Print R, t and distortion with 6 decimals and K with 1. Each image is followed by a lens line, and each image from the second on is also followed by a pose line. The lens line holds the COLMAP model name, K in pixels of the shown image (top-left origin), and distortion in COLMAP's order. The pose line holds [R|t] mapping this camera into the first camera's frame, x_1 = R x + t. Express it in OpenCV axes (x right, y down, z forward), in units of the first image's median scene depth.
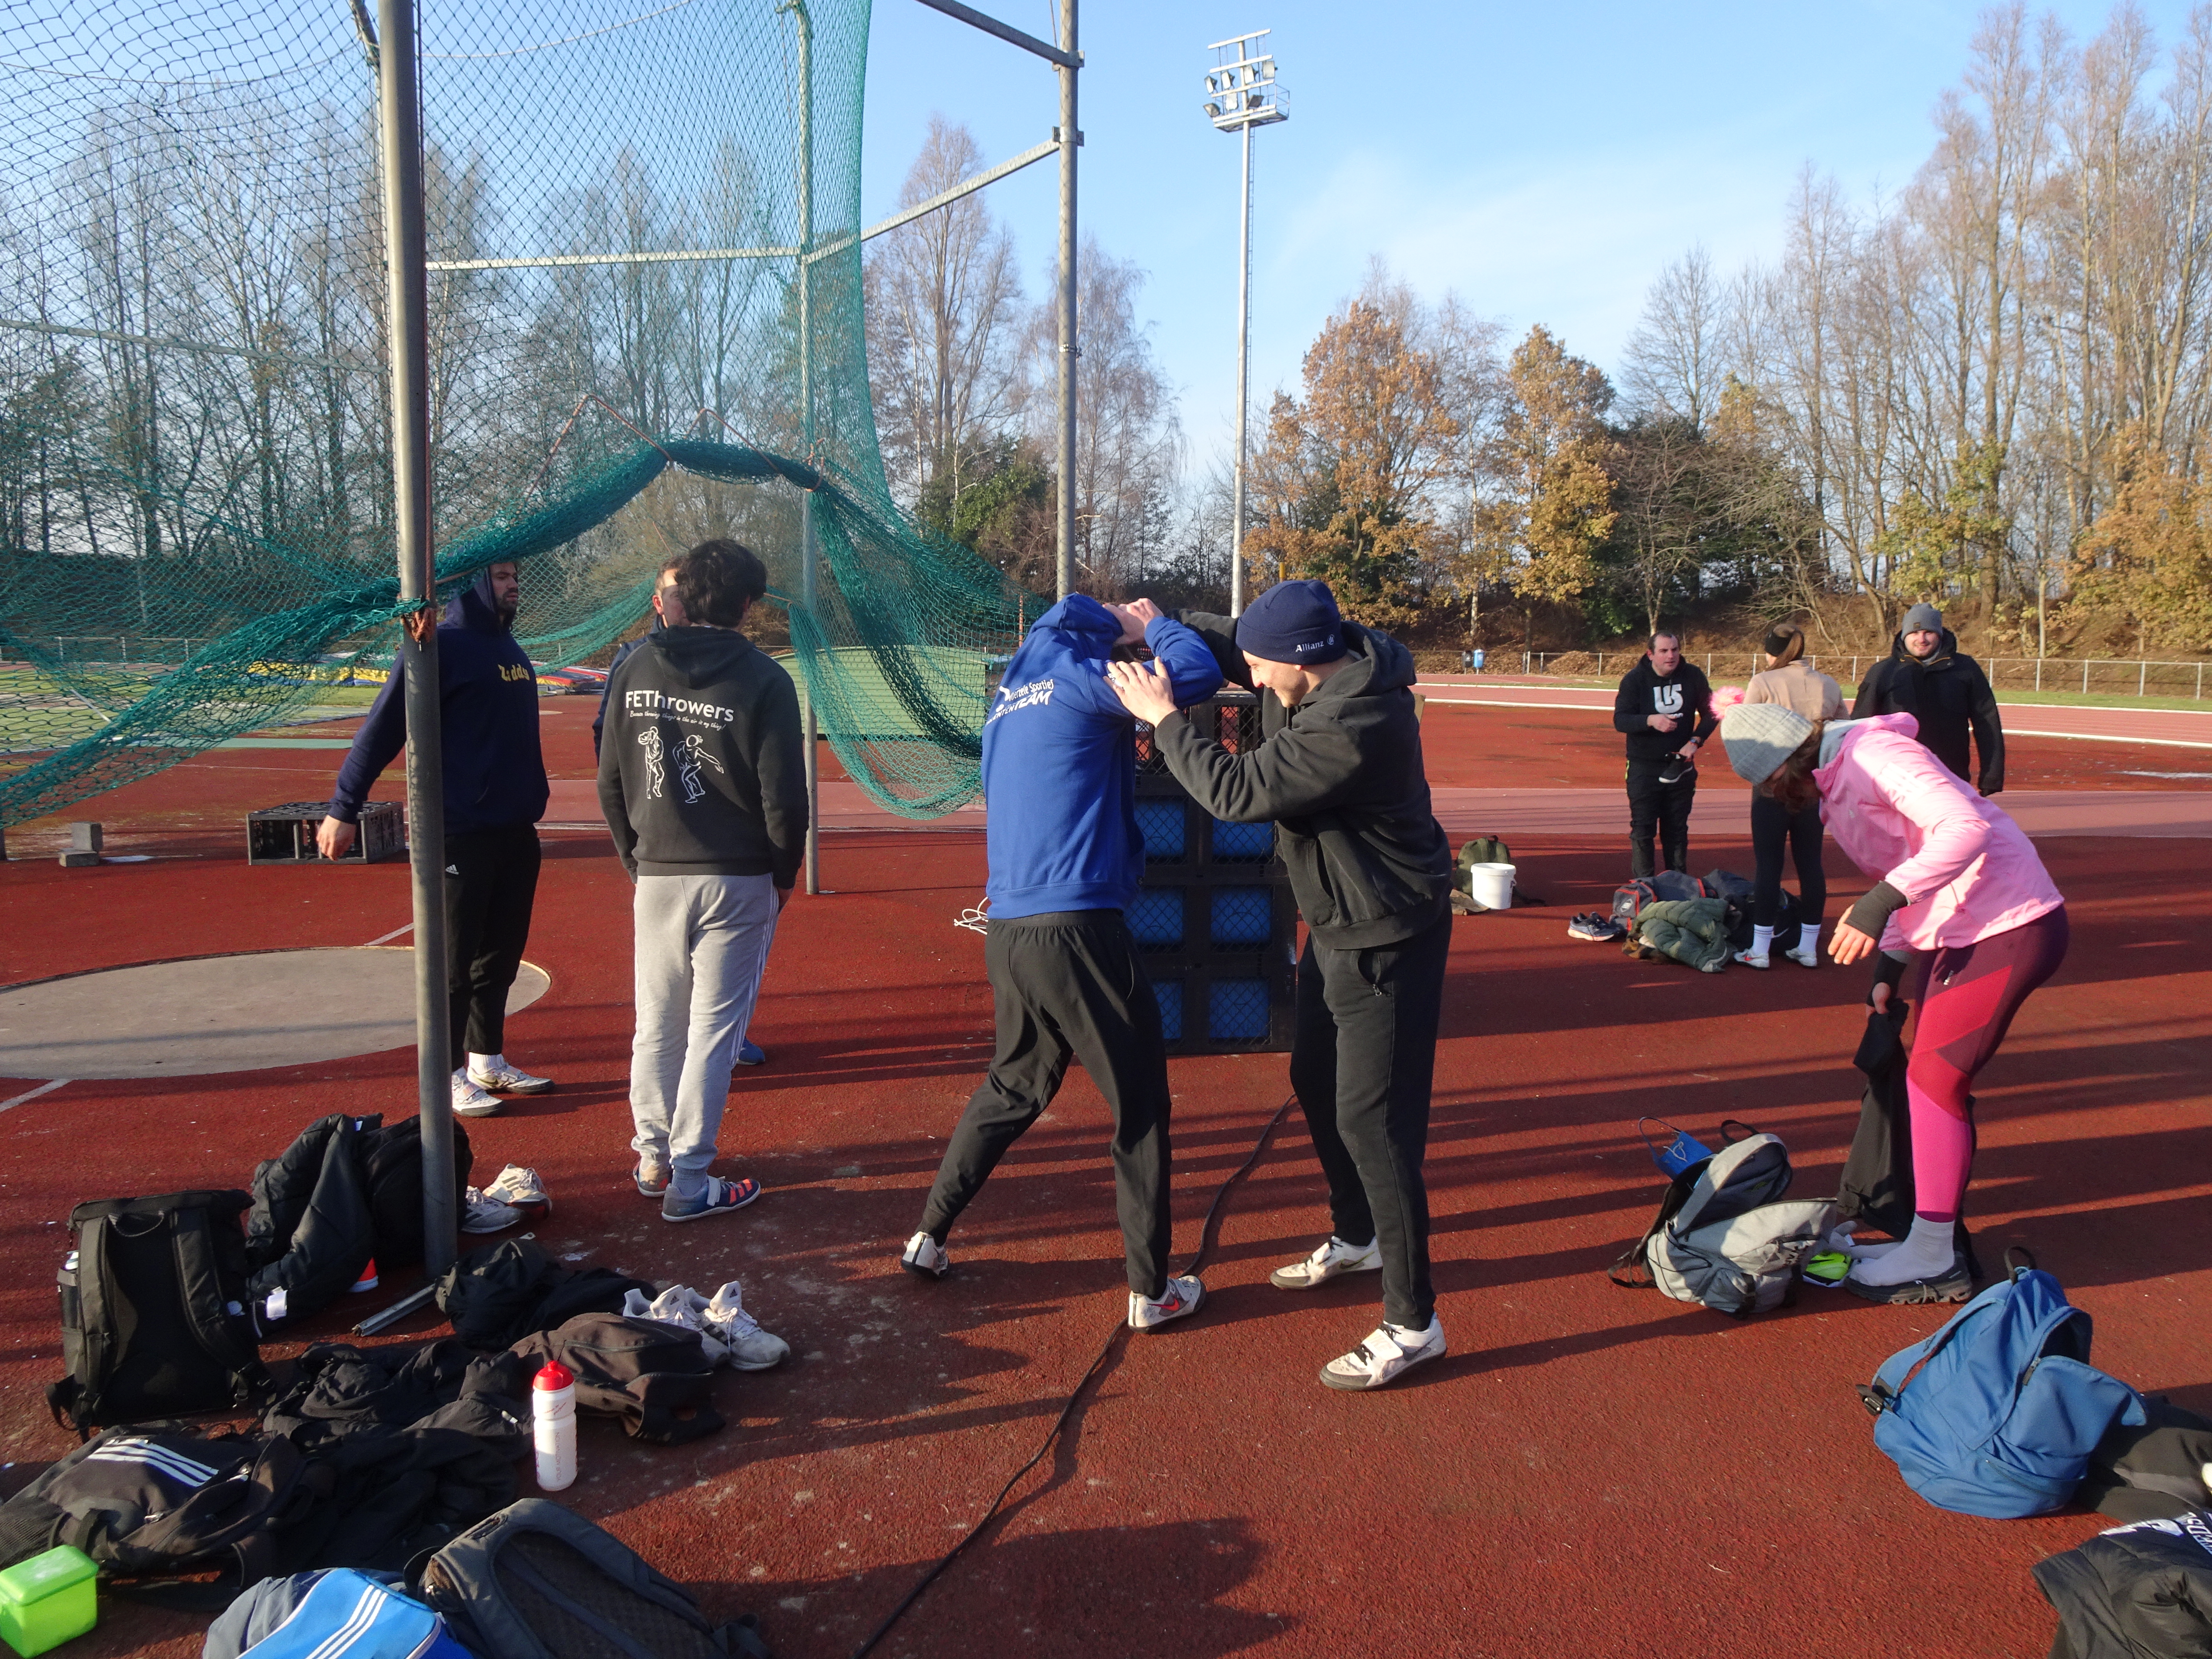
lens RADIAL K [[1540.0, 0, 1122.1], [0, 1540.0, 832.0], [0, 0, 1]] dist [0.001611, 0.005920]
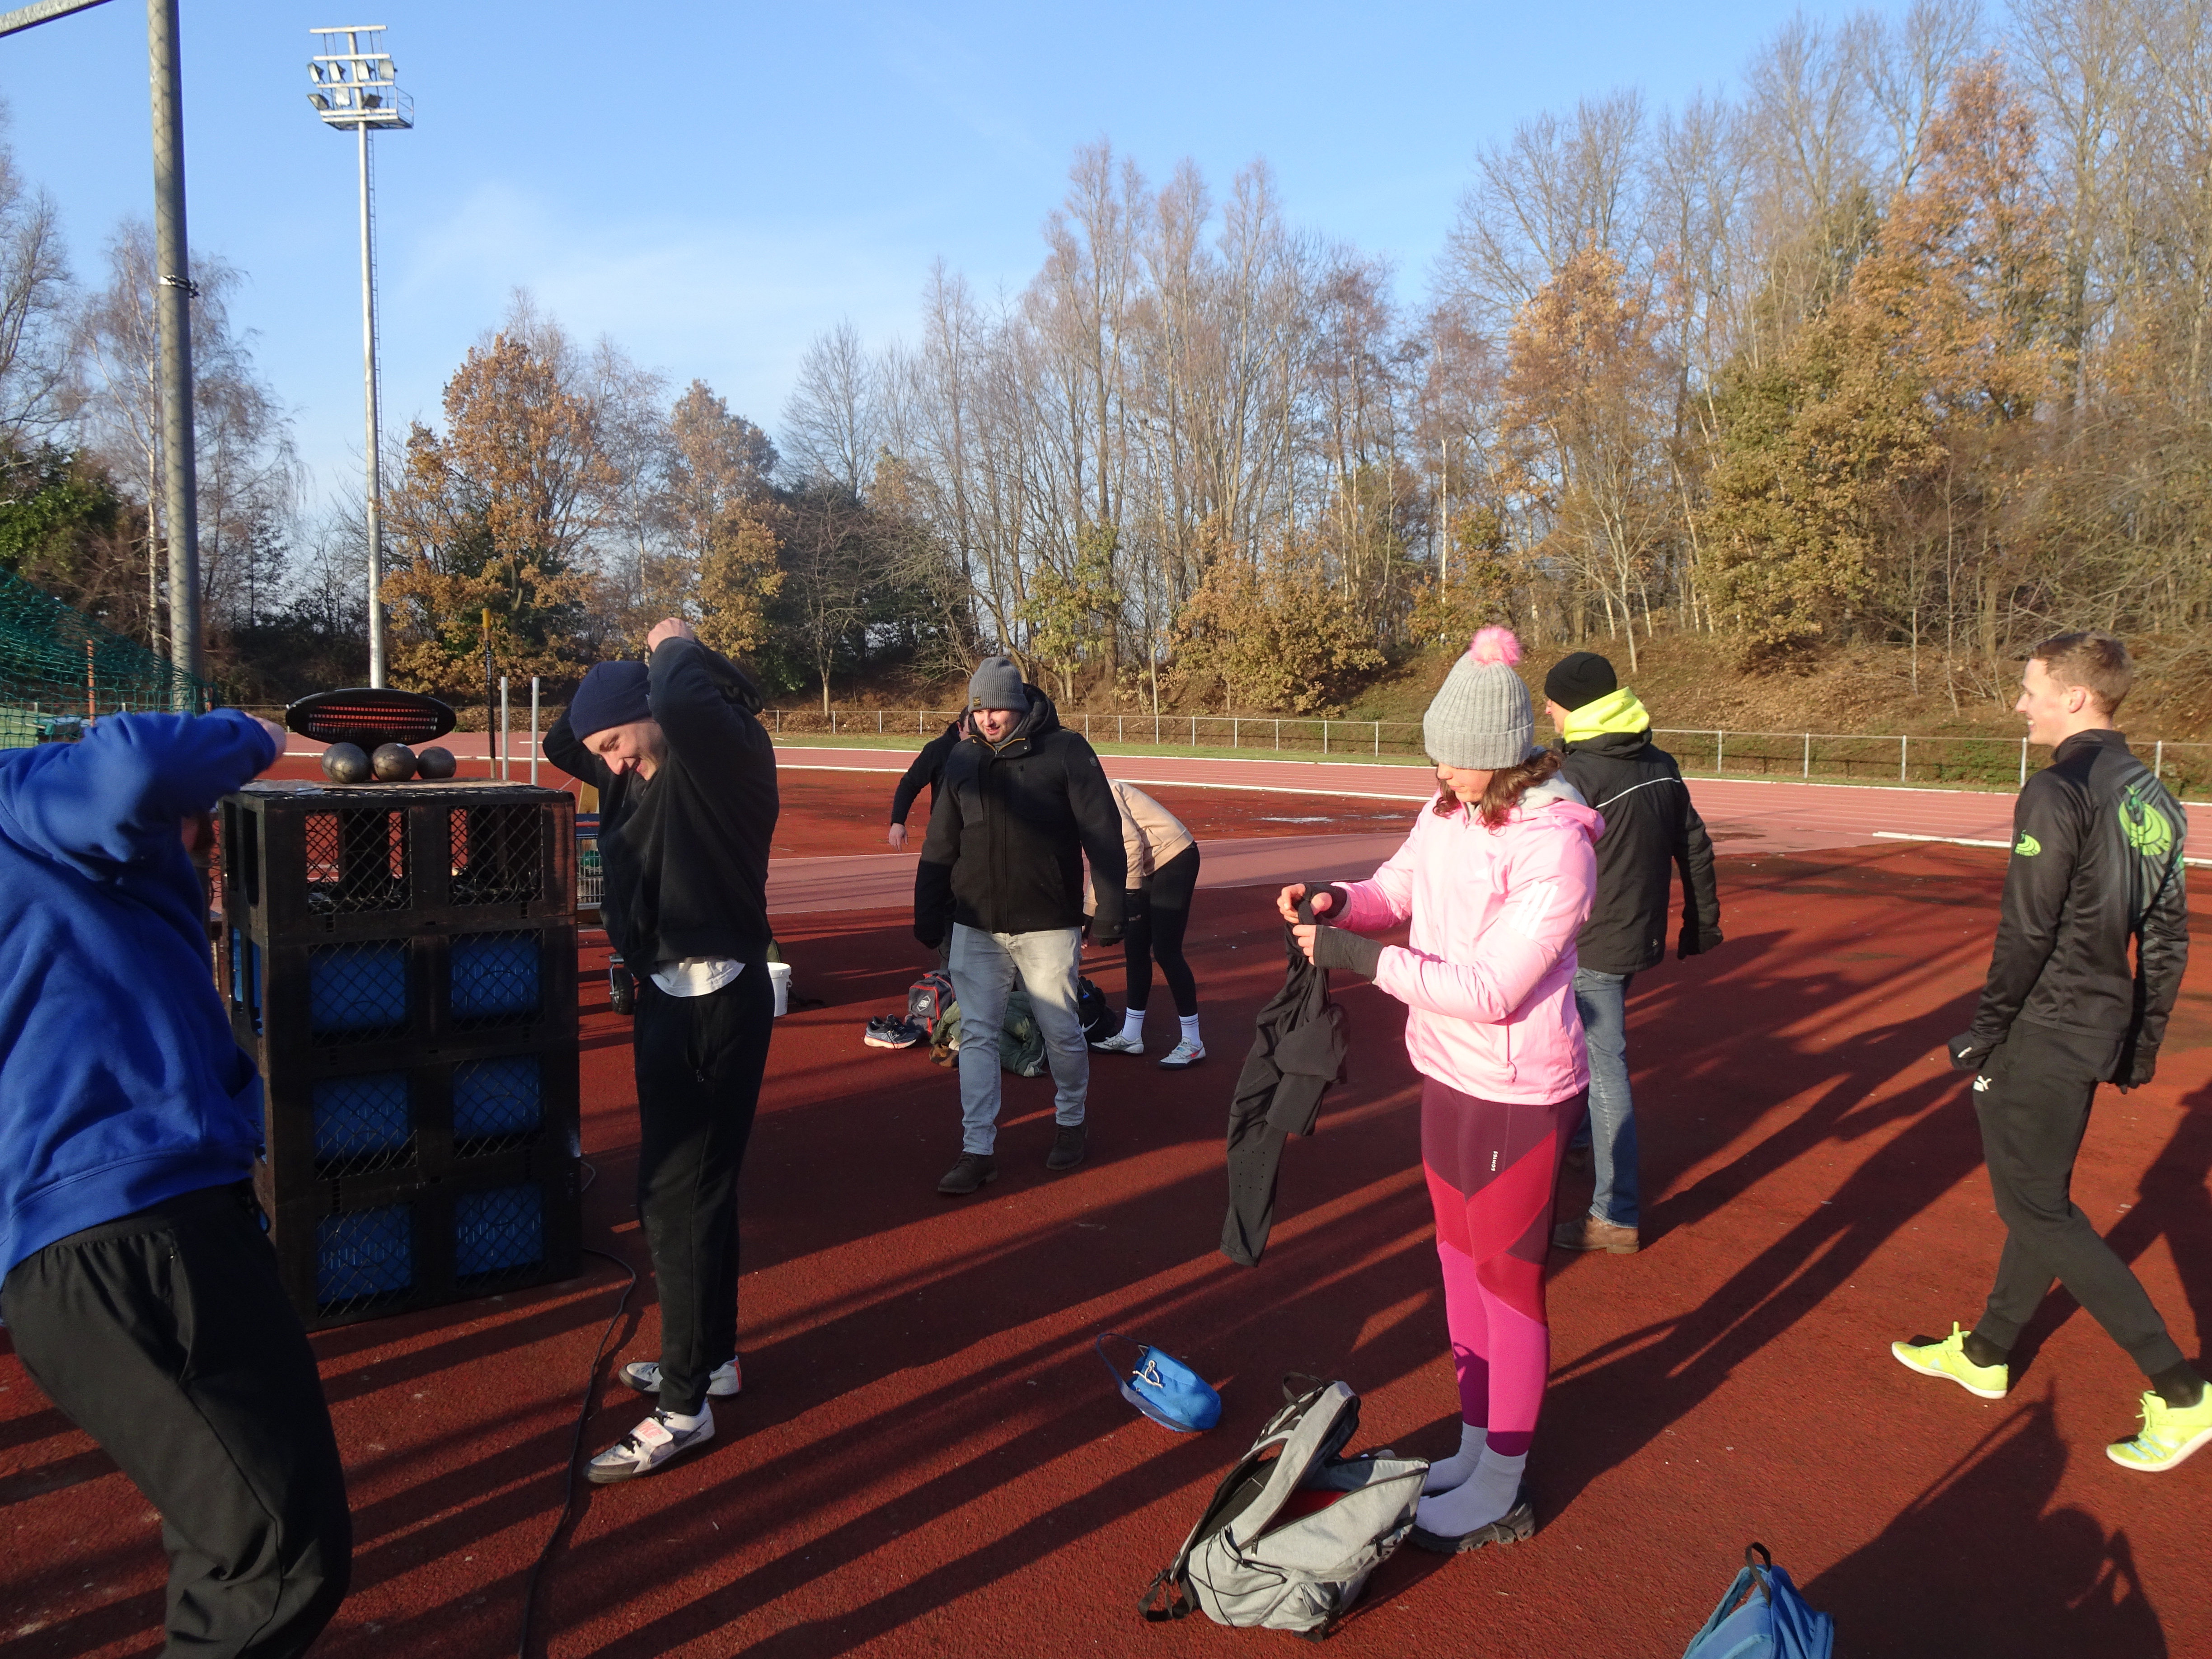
lens RADIAL K [[1548.5, 0, 1106.0], [0, 1548.5, 829.5], [0, 0, 1]] dist [0.009187, -0.001273]
pose [[0.870933, -0.038000, 0.489931, -0.001613], [0.056544, 0.998133, -0.023099, -0.002540], [-0.488139, 0.047820, 0.871455, 0.015489]]
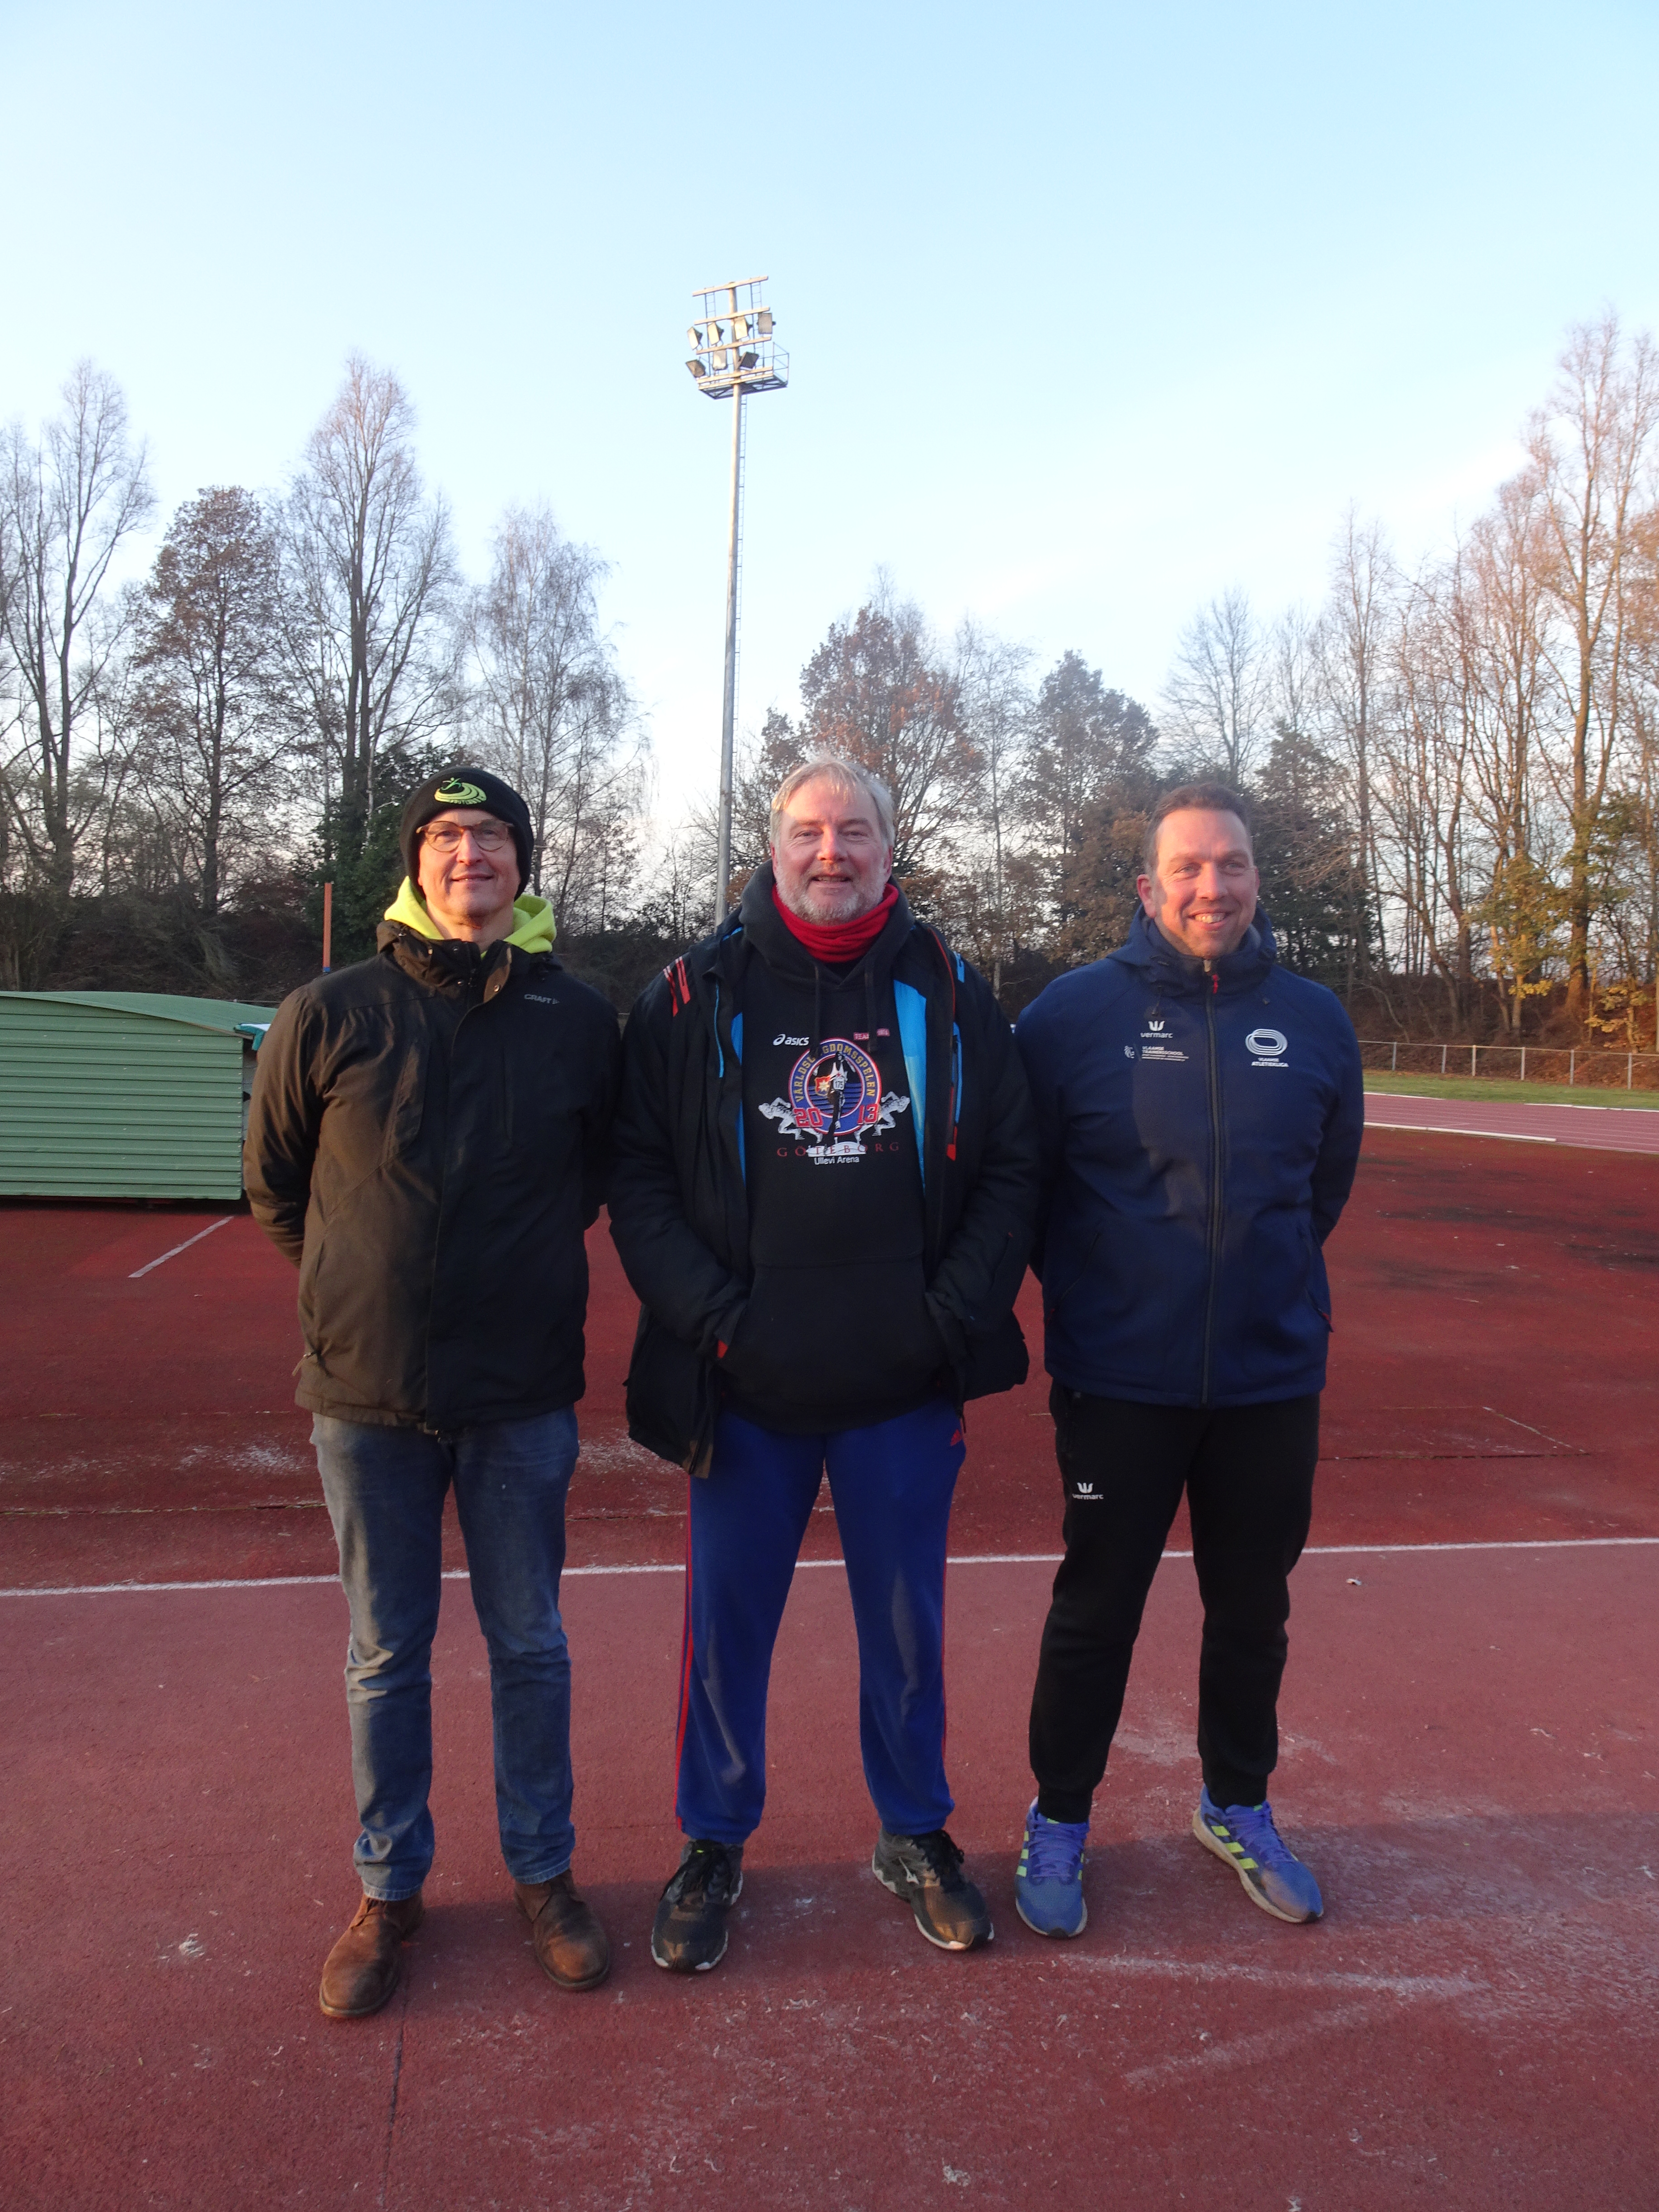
lens RADIAL K [[1540.0, 0, 840.1], [0, 1540.0, 1134.2], [0, 0, 1]] dist [0.001611, 0.005920]
pose [[0.986463, 0.015578, 0.163244, 0.005803], [-0.008434, 0.998980, -0.044362, -0.019885], [-0.163769, 0.042384, 0.985588, 0.183728]]
